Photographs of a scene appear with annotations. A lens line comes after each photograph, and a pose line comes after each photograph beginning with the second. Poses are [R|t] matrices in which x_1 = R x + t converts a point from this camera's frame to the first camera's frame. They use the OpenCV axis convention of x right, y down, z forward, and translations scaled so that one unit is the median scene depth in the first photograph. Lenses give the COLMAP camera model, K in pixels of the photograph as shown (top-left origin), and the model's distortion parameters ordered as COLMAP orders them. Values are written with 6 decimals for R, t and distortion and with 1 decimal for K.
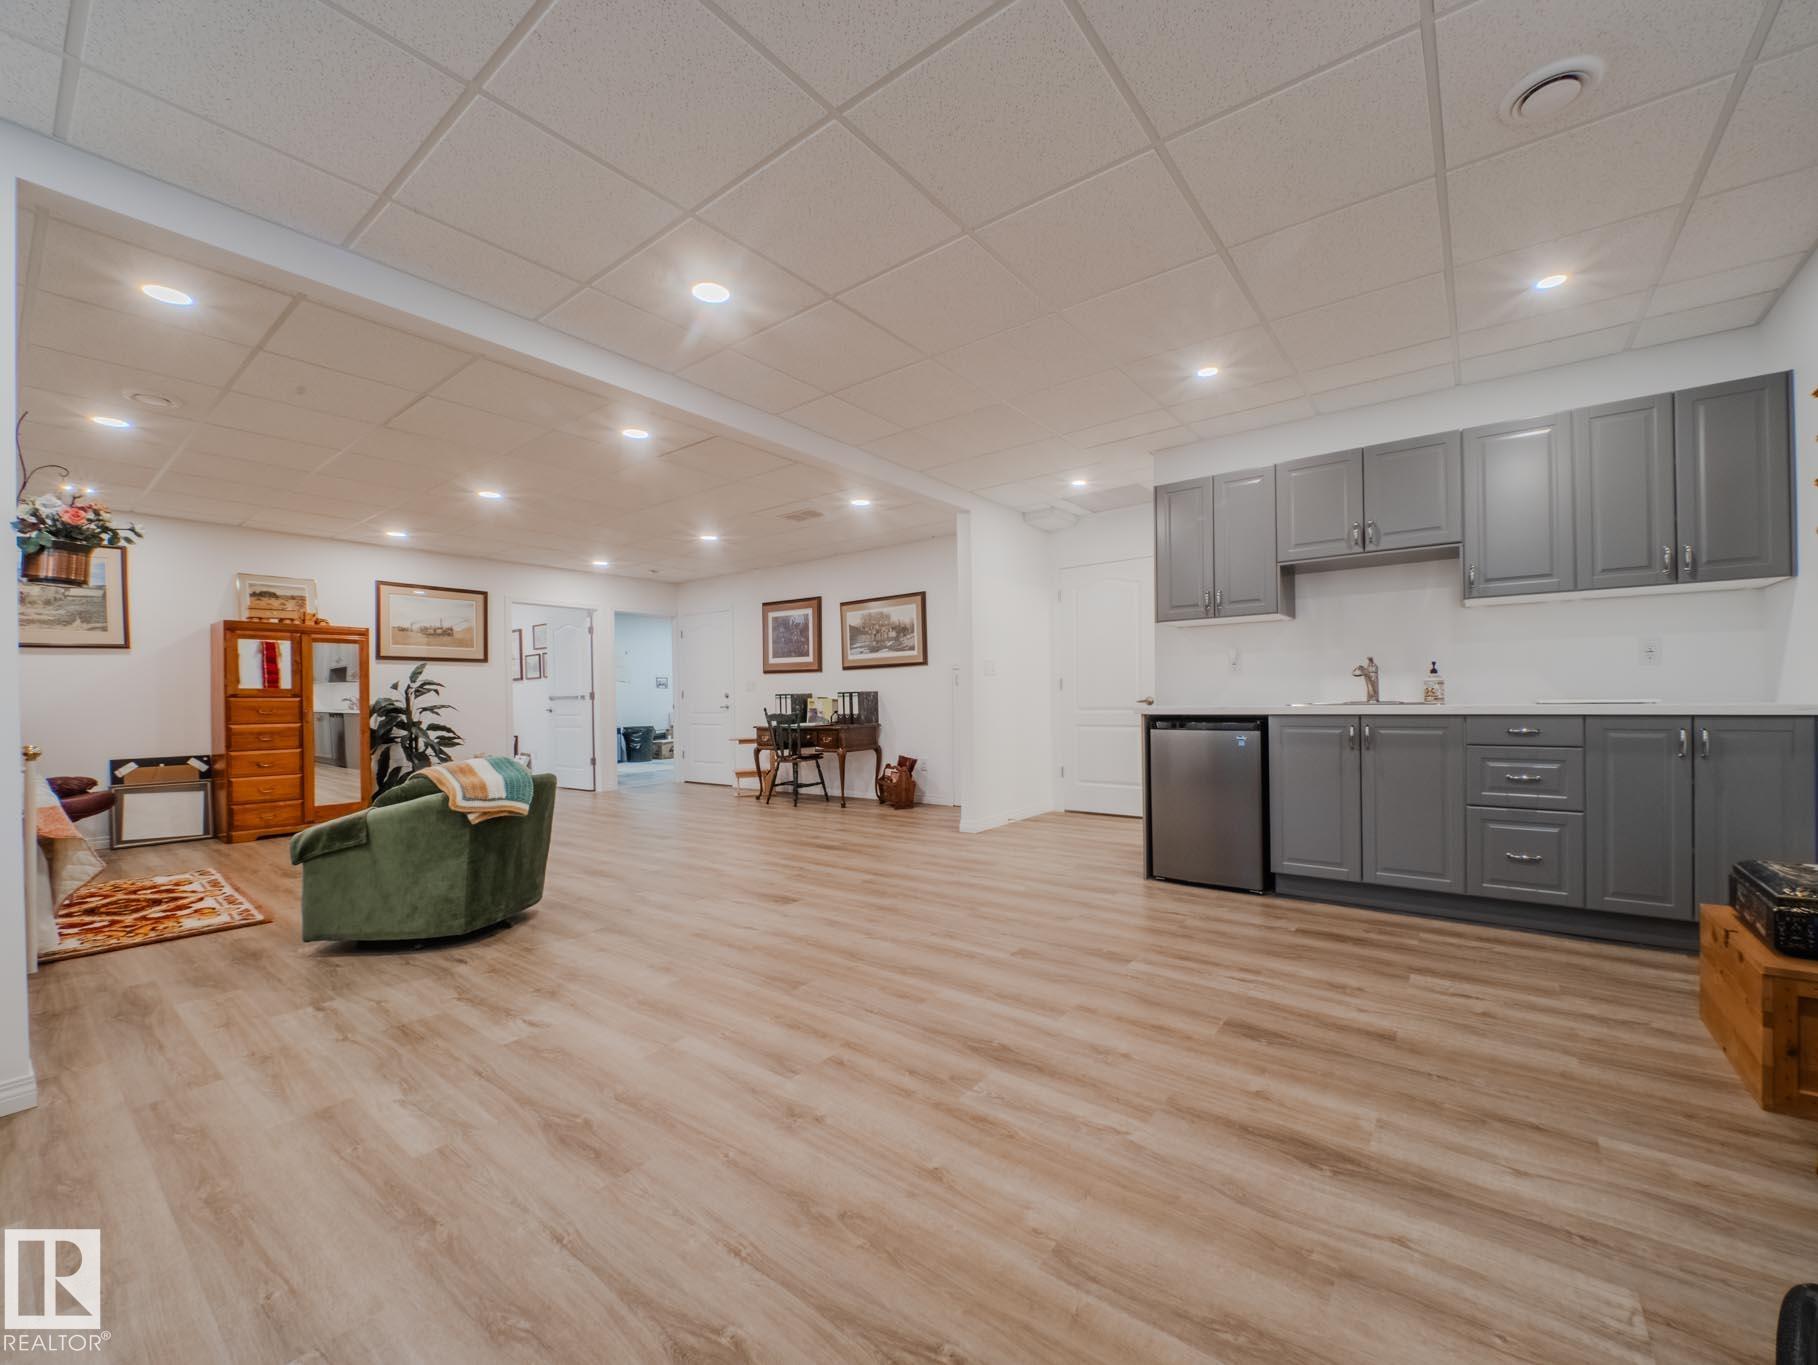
lens RADIAL K [[736.5, 0, 926.9], [0, 736.5, 699.3], [0, 0, 1]] dist [0.026861, -0.018086]
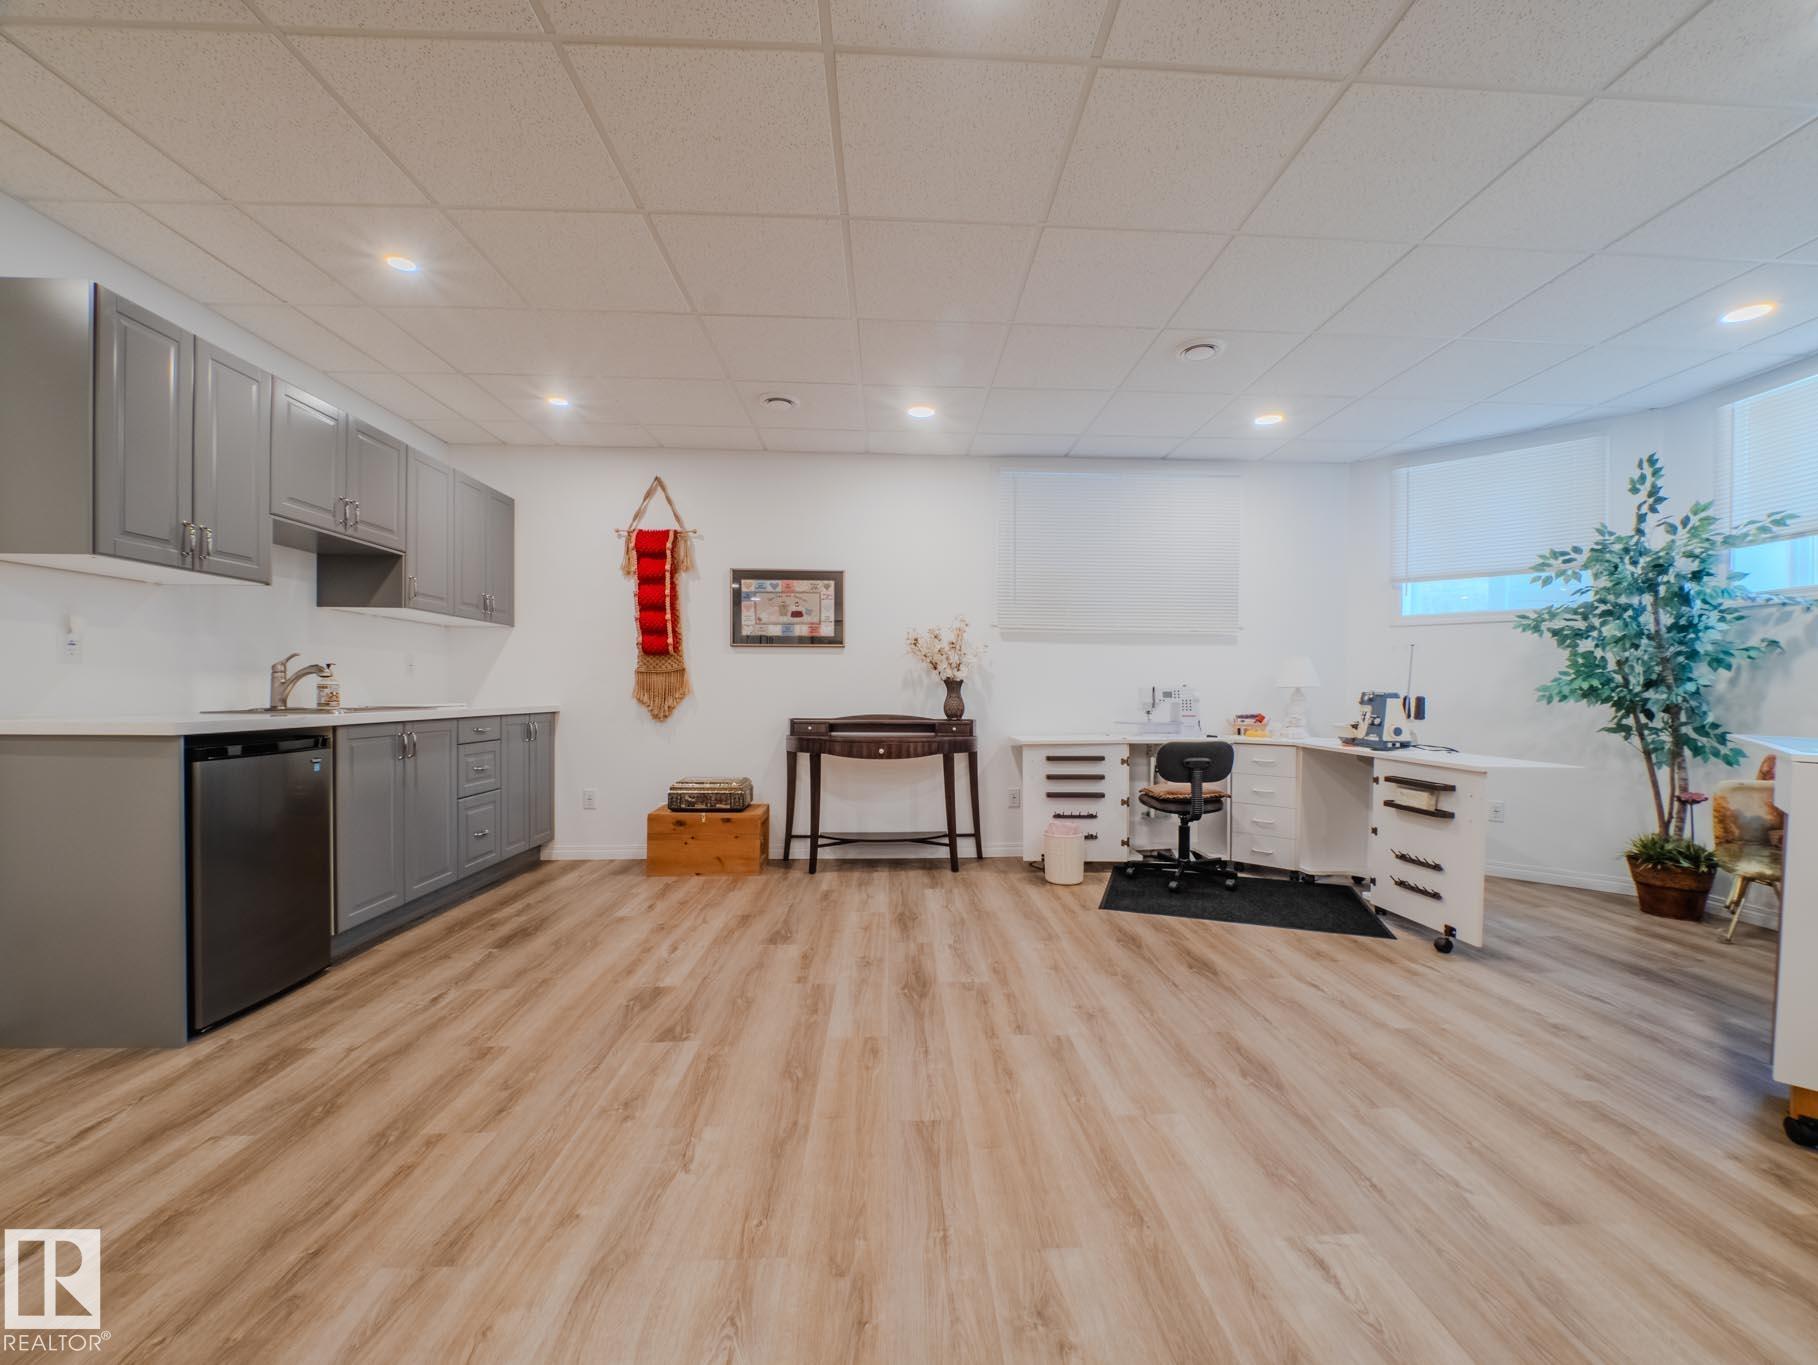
lens RADIAL K [[741.0, 0, 921.9], [0, 741.0, 695.9], [0, 0, 1]] dist [0.009136, -0.010675]
pose [[-0.639141, 0.007813, 0.769050, -0.556940], [0.008060, 0.999962, -0.003460, -0.002403], [-0.769047, 0.003987, -0.639179, 1.147519]]
